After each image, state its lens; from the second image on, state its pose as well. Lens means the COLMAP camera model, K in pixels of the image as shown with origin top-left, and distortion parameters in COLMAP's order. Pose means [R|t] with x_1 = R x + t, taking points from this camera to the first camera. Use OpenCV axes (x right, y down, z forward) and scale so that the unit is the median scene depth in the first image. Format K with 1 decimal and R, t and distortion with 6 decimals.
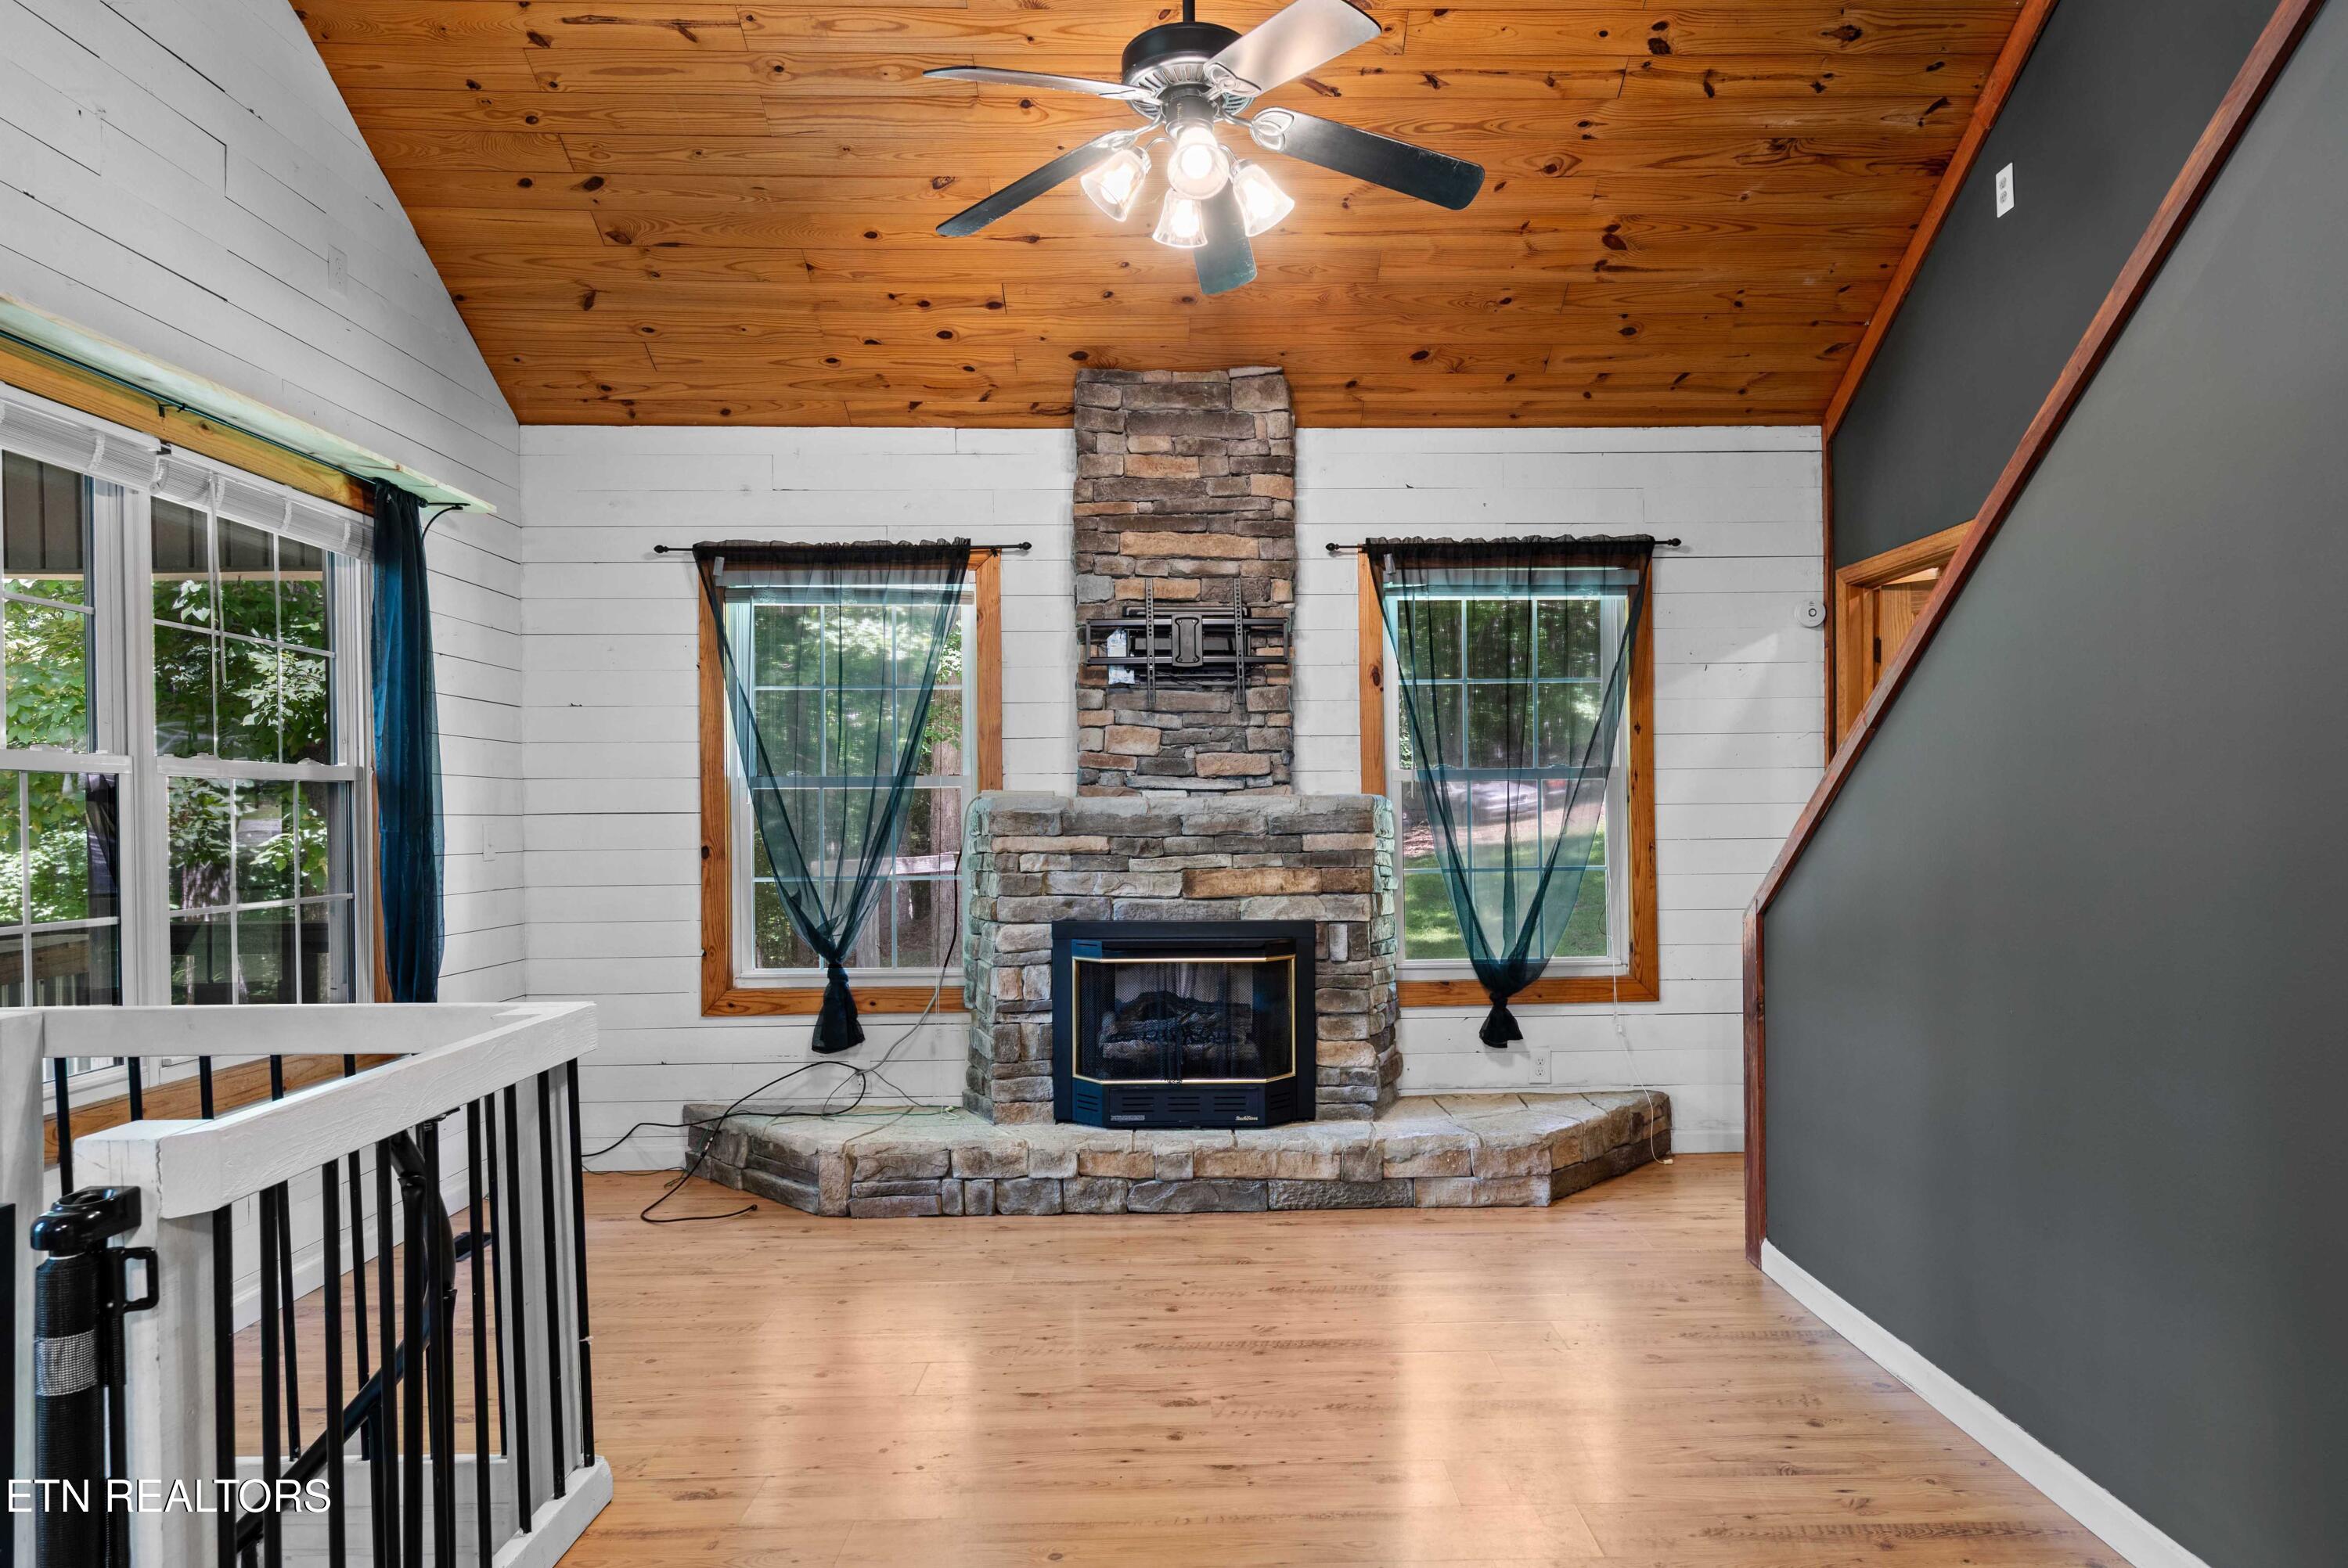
lens RADIAL K [[1444.1, 0, 1223.9], [0, 1444.1, 817.0], [0, 0, 1]] dist [0.008376, -0.000885]
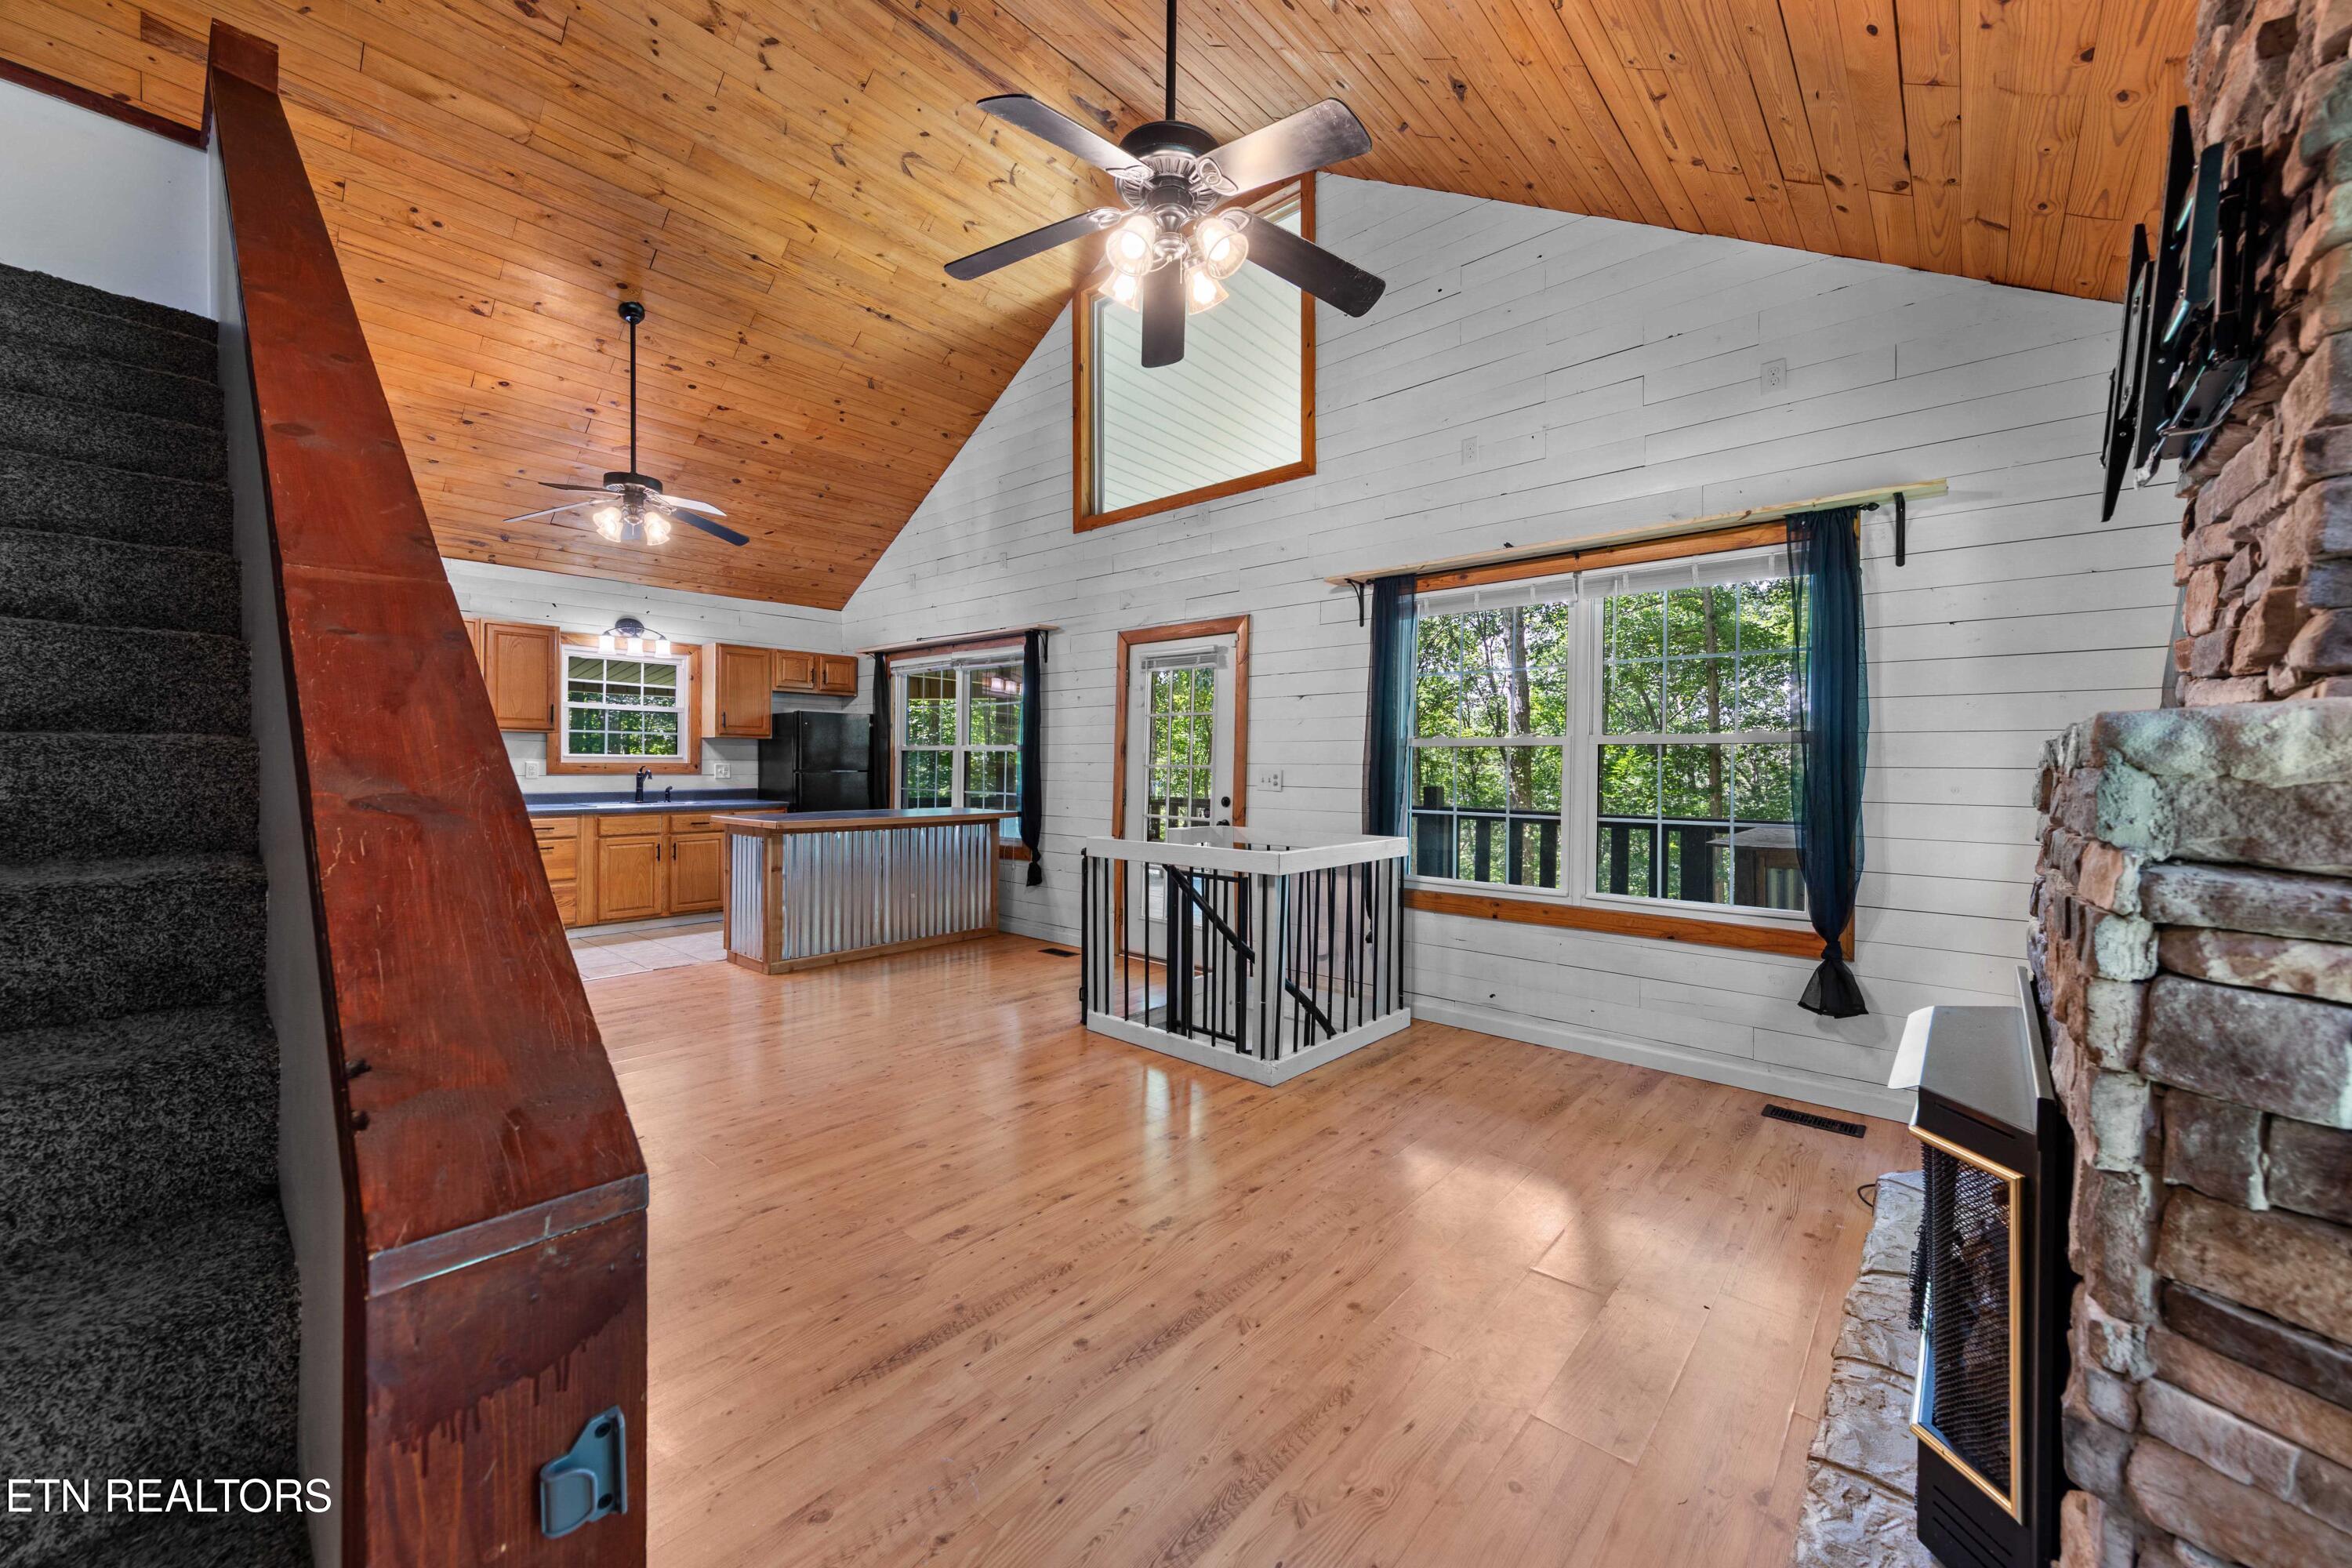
lens RADIAL K [[884.4, 0, 1174.8], [0, 884.4, 771.9], [0, 0, 1]] dist [0.005951, -0.000175]
pose [[-0.684748, 0.007189, -0.728745, 0.340298], [-0.003394, 0.999909, 0.013053, -0.005001], [0.728772, 0.011411, -0.684661, 0.979438]]
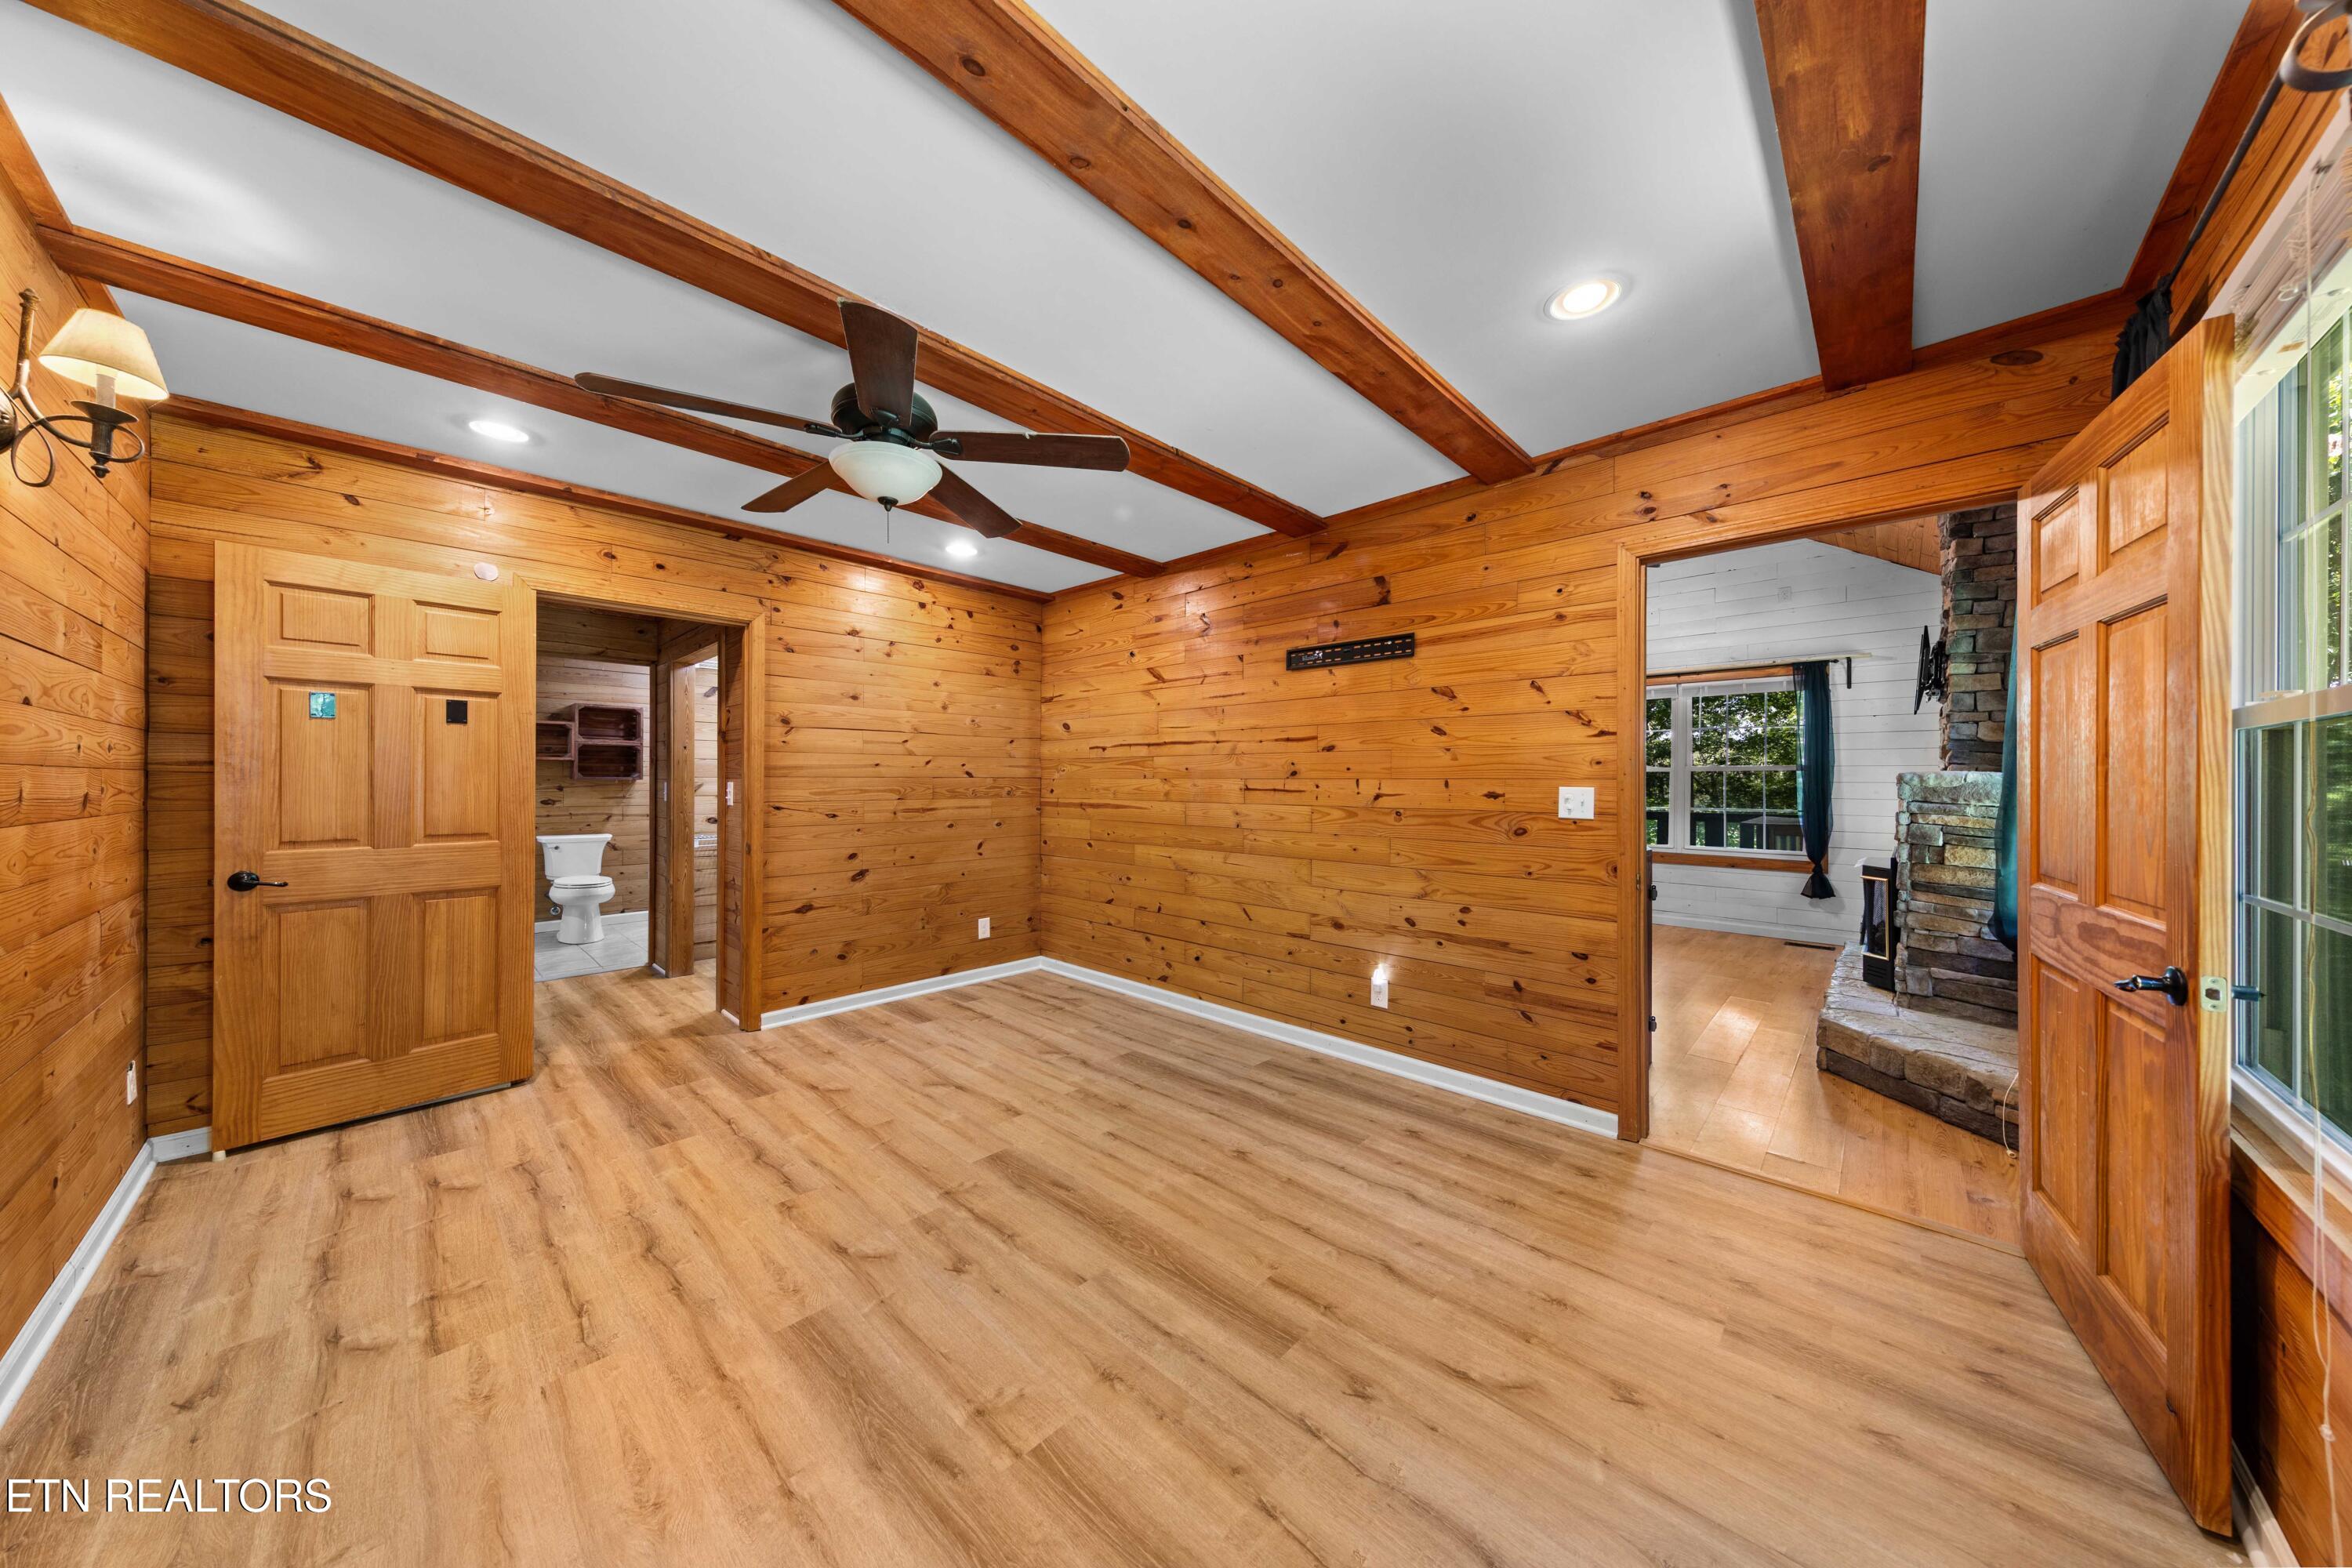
lens RADIAL K [[748.0, 0, 1176.0], [0, 748.0, 784.0], [0, 0, 1]] dist [0.006868, -0.000042]
pose [[-0.709725, 0.007871, -0.704435, 1.102111], [0.002109, 0.999957, 0.009048, -0.012010], [0.704476, 0.004936, -0.709711, 1.014760]]
